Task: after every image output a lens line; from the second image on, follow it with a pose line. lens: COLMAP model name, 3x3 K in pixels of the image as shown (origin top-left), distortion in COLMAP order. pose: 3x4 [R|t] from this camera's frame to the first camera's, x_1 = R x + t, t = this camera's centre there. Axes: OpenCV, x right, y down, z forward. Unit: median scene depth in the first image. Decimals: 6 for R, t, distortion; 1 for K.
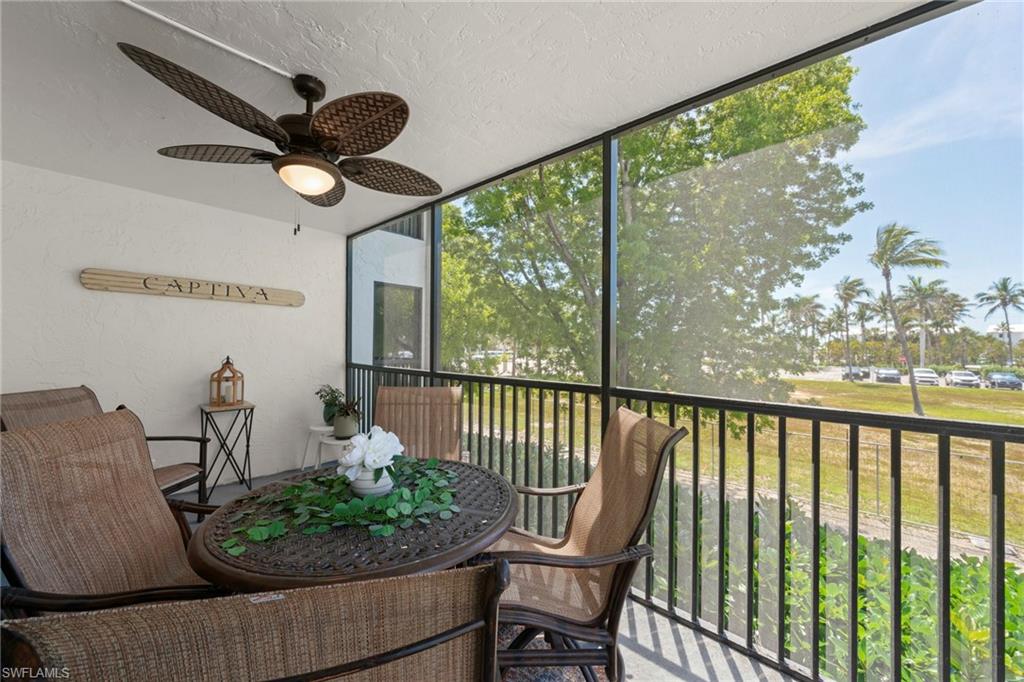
lens RADIAL K [[386.4, 0, 527.8], [0, 386.4, 346.3], [0, 0, 1]] dist [0.003593, 0.000159]
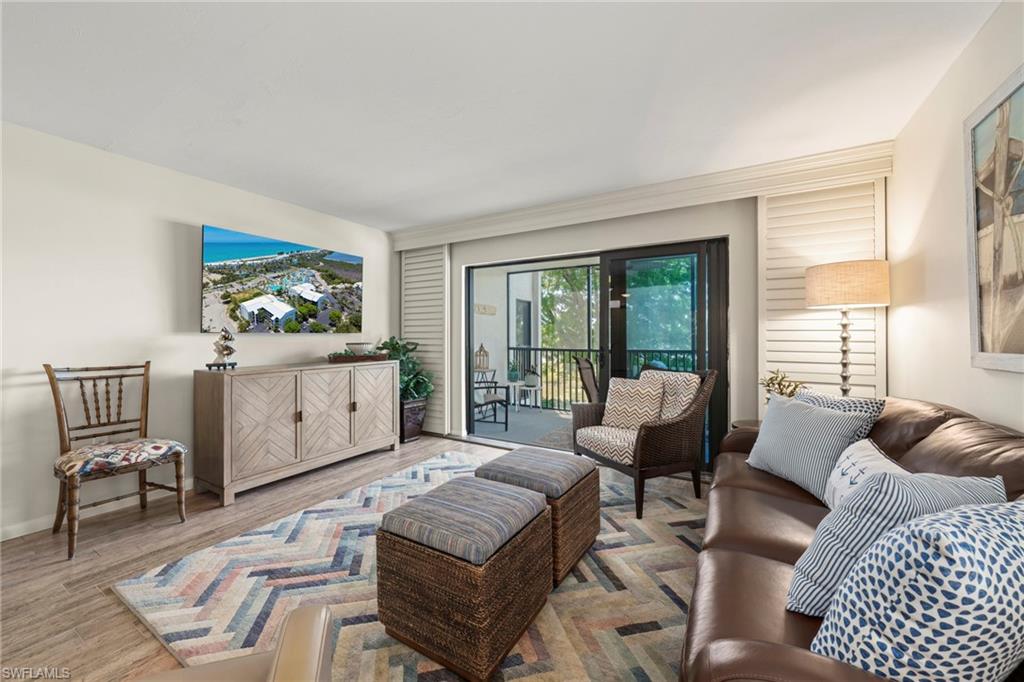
lens RADIAL K [[386.4, 0, 510.3], [0, 386.4, 332.2], [0, 0, 1]] dist [0.003593, 0.000159]
pose [[0.983195, -0.009541, 0.182307, -0.343266], [0.012617, 0.999797, -0.015718, 0.002227], [-0.182120, 0.017754, 0.983116, -0.304862]]
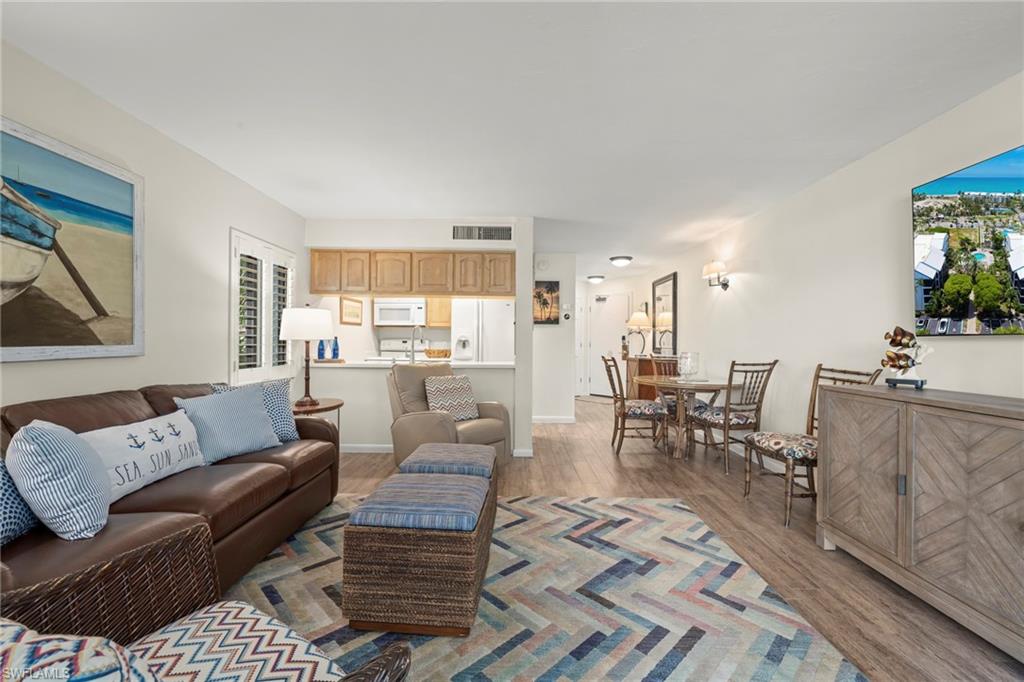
lens RADIAL K [[413.5, 0, 515.0], [0, 413.5, 344.4], [0, 0, 1]] dist [0.004792, -0.000629]
pose [[-0.753748, -0.013385, -0.657027, -0.188923], [-0.020899, 0.999775, 0.003608, 0.003358], [0.656831, 0.016451, -0.753858, 0.088561]]
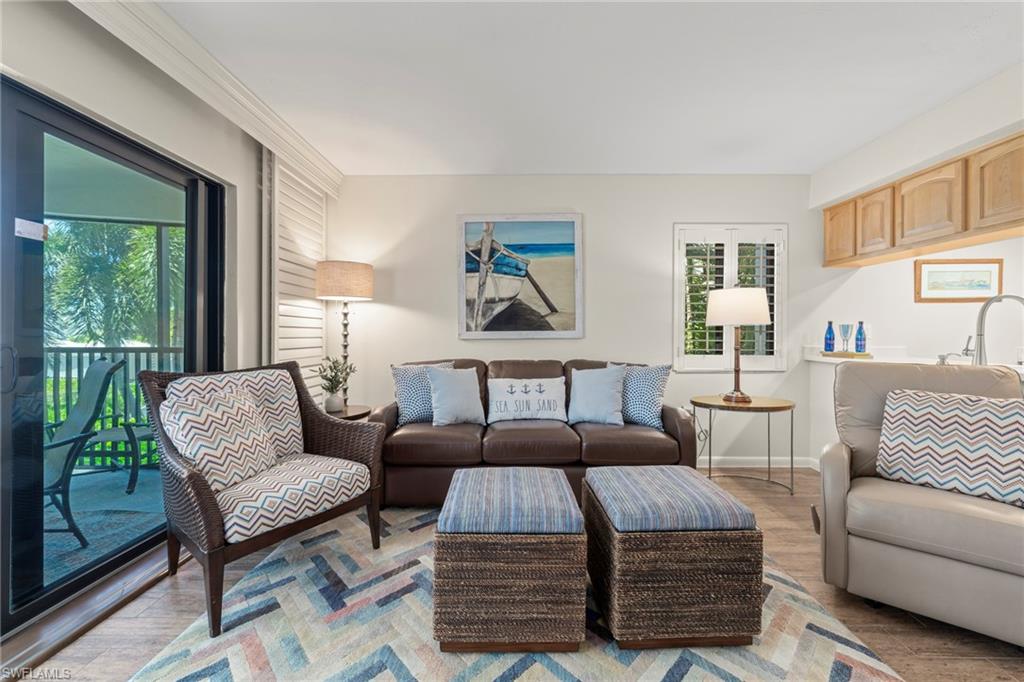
lens RADIAL K [[411.3, 0, 512.4], [0, 411.3, 332.5], [0, 0, 1]] dist [0.001265, 0.000422]
pose [[-0.650819, -0.012505, 0.759130, -0.418625], [-0.003753, 0.999905, 0.013254, 0.006352], [-0.759224, 0.005777, -0.650804, 0.026539]]
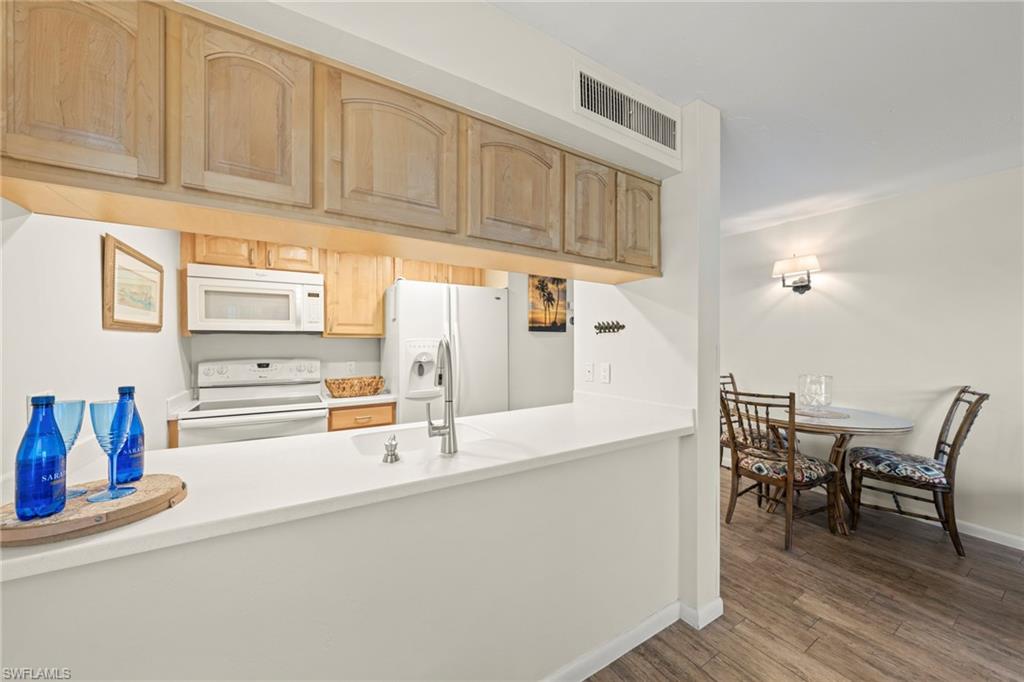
lens RADIAL K [[361.4, 0, 504.4], [0, 361.4, 345.9], [0, 0, 1]] dist [0.008344, -0.002596]
pose [[-0.299924, -0.002942, -0.953959, -0.286167], [-0.008708, 0.999962, -0.000346, -0.011505], [0.953923, 0.008204, -0.299938, -0.287259]]
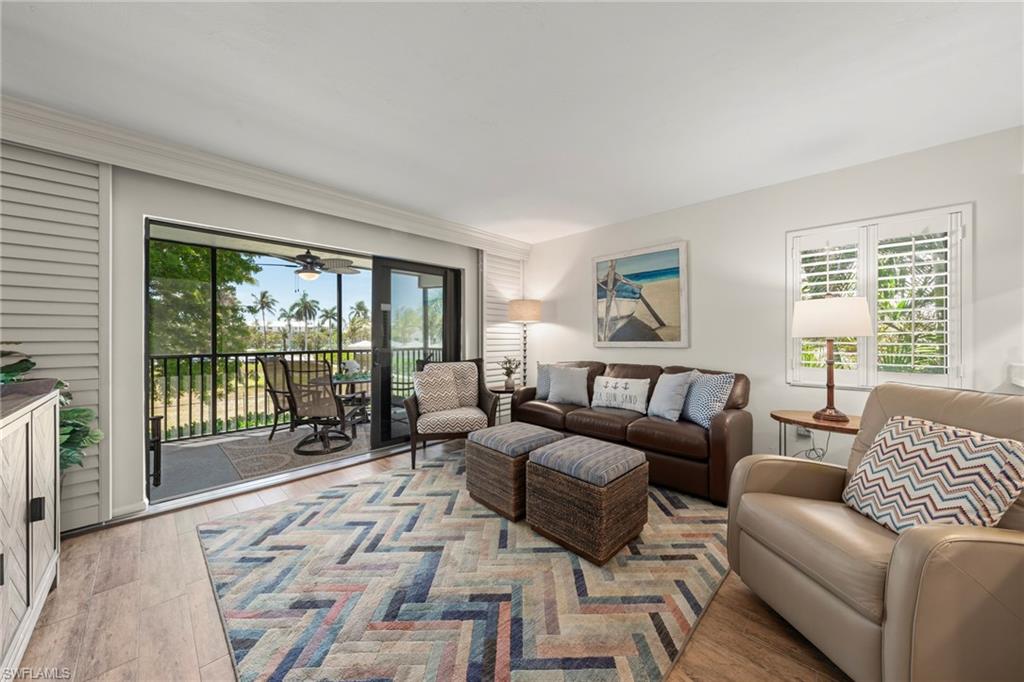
lens RADIAL K [[361.4, 0, 511.6], [0, 361.4, 335.9], [0, 0, 1]] dist [0.008344, -0.002596]
pose [[0.056879, -0.008294, 0.998347, -0.561058], [0.010755, 0.999913, 0.007695, -0.001058], [-0.998323, 0.010299, 0.056963, -0.098821]]
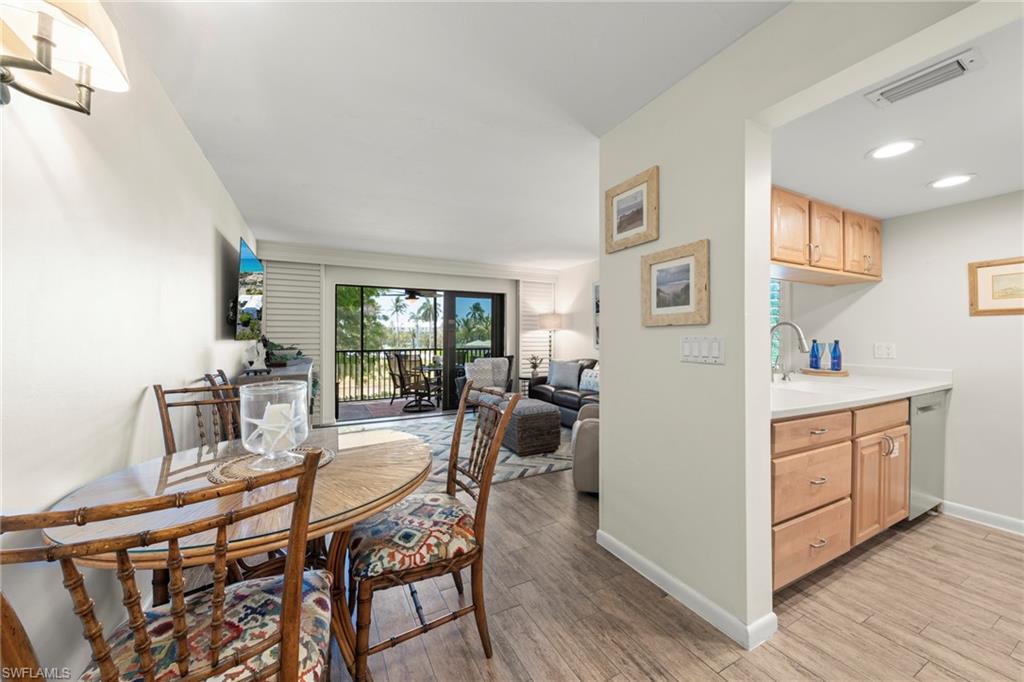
lens RADIAL K [[361.4, 0, 504.4], [0, 361.4, 337.8], [0, 0, 1]] dist [0.008344, -0.002596]
pose [[0.371183, -0.013116, 0.928467, -0.735594], [0.012971, 0.999876, 0.008939, -0.007826], [-0.928469, 0.008725, 0.371307, -0.266081]]
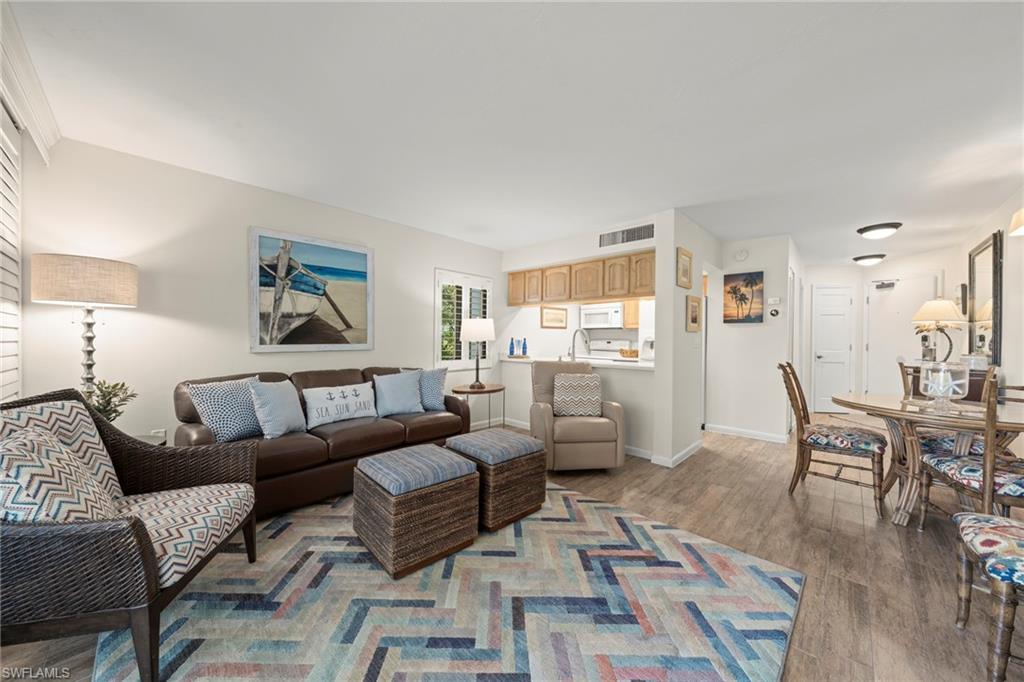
lens RADIAL K [[361.4, 0, 513.1], [0, 361.4, 341.1], [0, 0, 1]] dist [0.008344, -0.002596]
pose [[-0.998878, -0.022050, 0.041904, -0.353517], [-0.021522, 0.999684, 0.013002, -0.001907], [-0.042178, 0.012086, -0.999037, 0.131527]]
